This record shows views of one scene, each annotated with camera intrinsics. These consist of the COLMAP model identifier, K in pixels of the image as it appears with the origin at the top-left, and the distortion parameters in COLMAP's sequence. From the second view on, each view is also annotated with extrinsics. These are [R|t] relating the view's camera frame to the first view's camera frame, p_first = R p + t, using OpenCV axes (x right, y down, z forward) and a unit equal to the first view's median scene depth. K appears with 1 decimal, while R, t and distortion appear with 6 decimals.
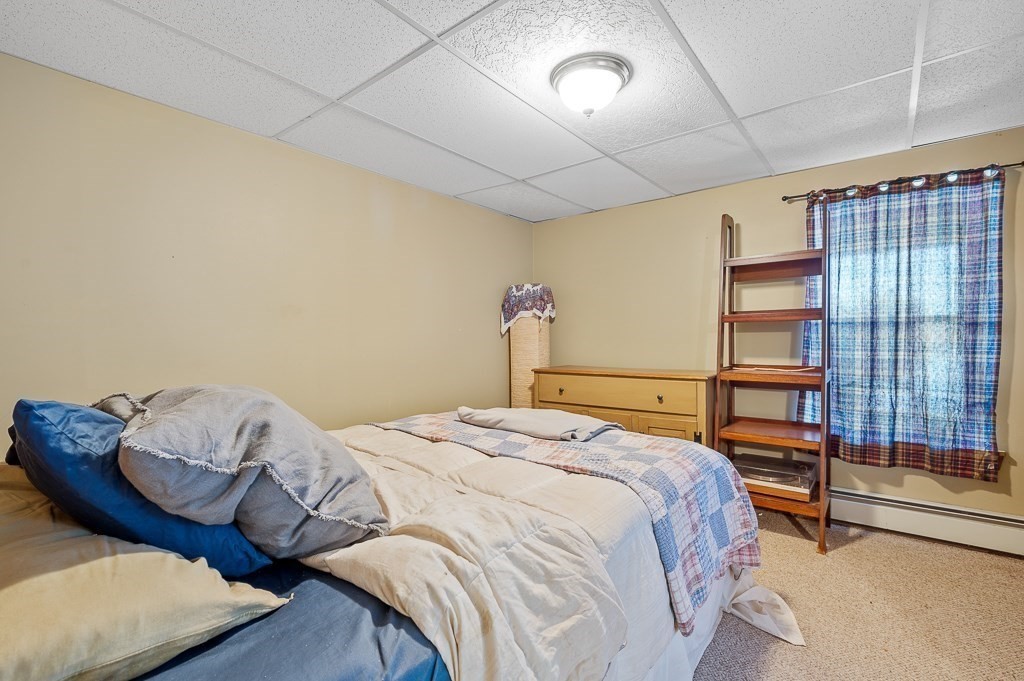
lens RADIAL K [[433.6, 0, 514.2], [0, 433.6, 335.0], [0, 0, 1]] dist [0.001286, 0.000214]
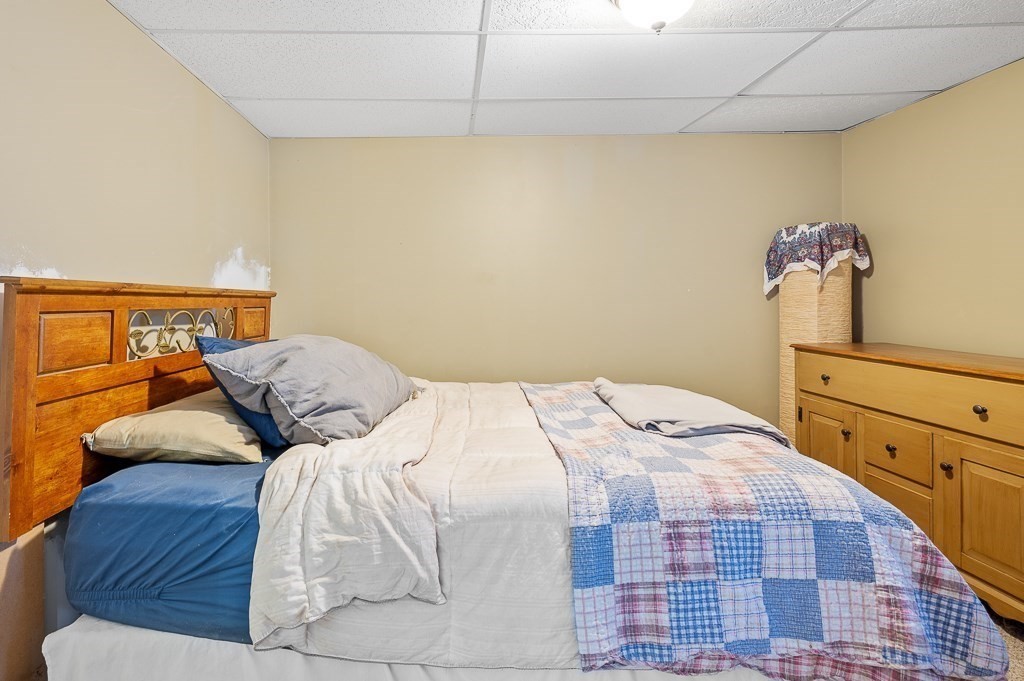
lens RADIAL K [[514.9, 0, 508.4], [0, 514.9, 285.0], [0, 0, 1]] dist [-0.000861, -0.000001]
pose [[0.665743, -0.011550, -0.746091, 0.489724], [0.006699, 0.999932, -0.009503, -0.019131], [0.746151, 0.001329, 0.665776, 0.108449]]
